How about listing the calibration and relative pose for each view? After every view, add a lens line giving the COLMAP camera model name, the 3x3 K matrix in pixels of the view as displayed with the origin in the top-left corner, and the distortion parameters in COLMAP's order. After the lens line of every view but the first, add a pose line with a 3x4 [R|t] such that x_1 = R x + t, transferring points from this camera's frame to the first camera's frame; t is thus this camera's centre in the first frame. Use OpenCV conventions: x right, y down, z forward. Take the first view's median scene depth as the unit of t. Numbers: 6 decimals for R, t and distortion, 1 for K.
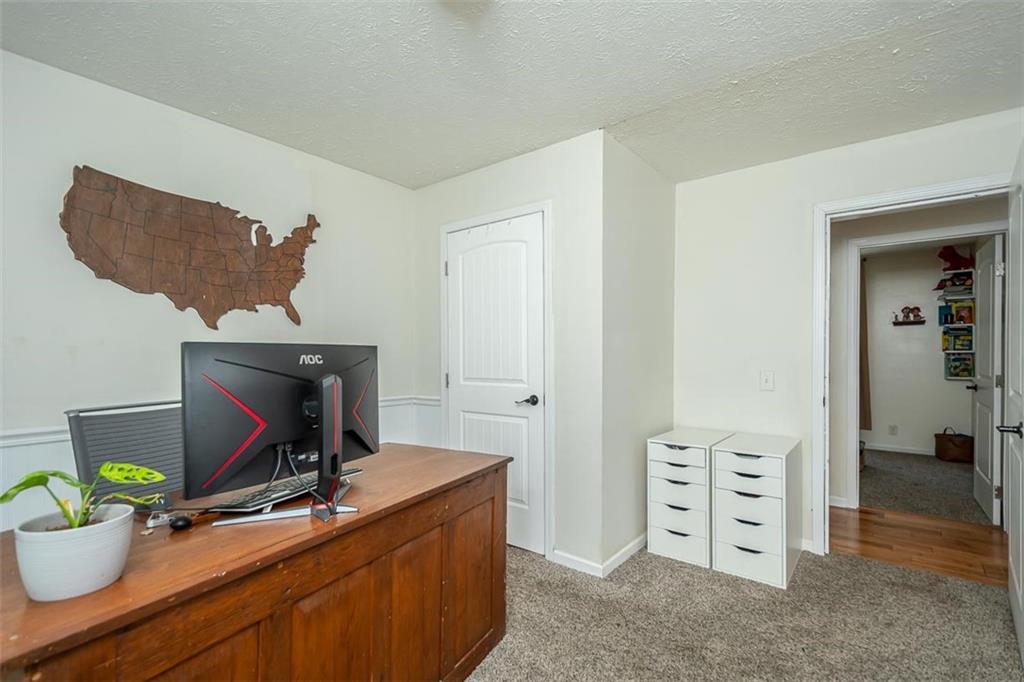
lens RADIAL K [[458.6, 0, 512.9], [0, 458.6, 348.5], [0, 0, 1]] dist [-0.000376, -0.000025]
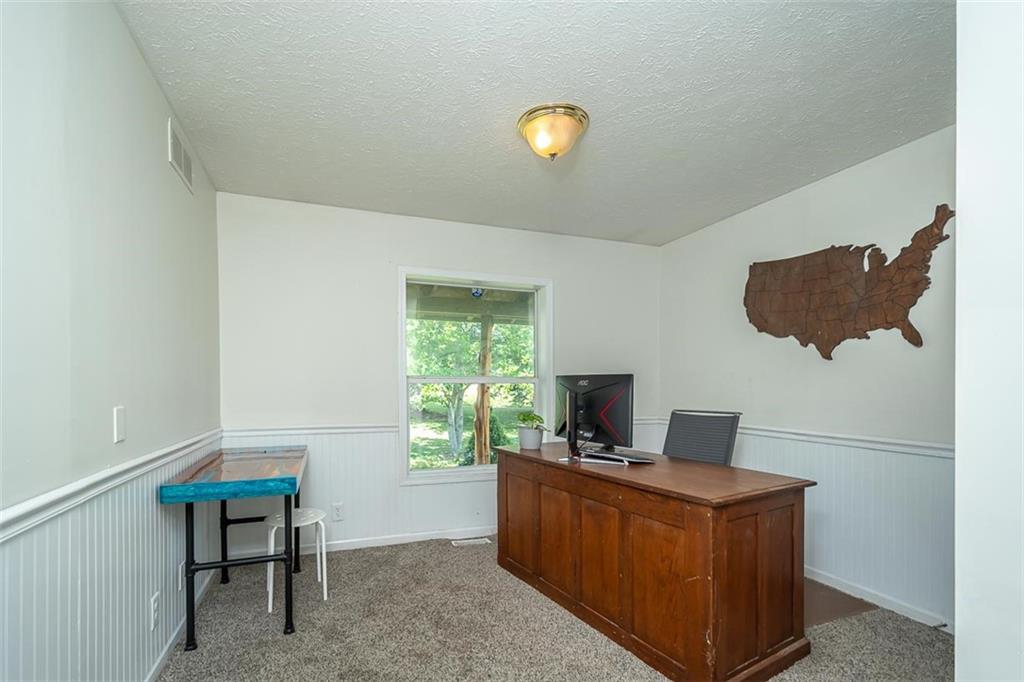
lens RADIAL K [[458.6, 0, 514.5], [0, 458.6, 385.9], [0, 0, 1]] dist [-0.000376, -0.000025]
pose [[-0.461891, 0.002426, -0.886934, 0.671062], [0.005469, 0.999985, -0.000113, 0.017736], [0.886920, -0.004903, -0.461897, 0.787165]]
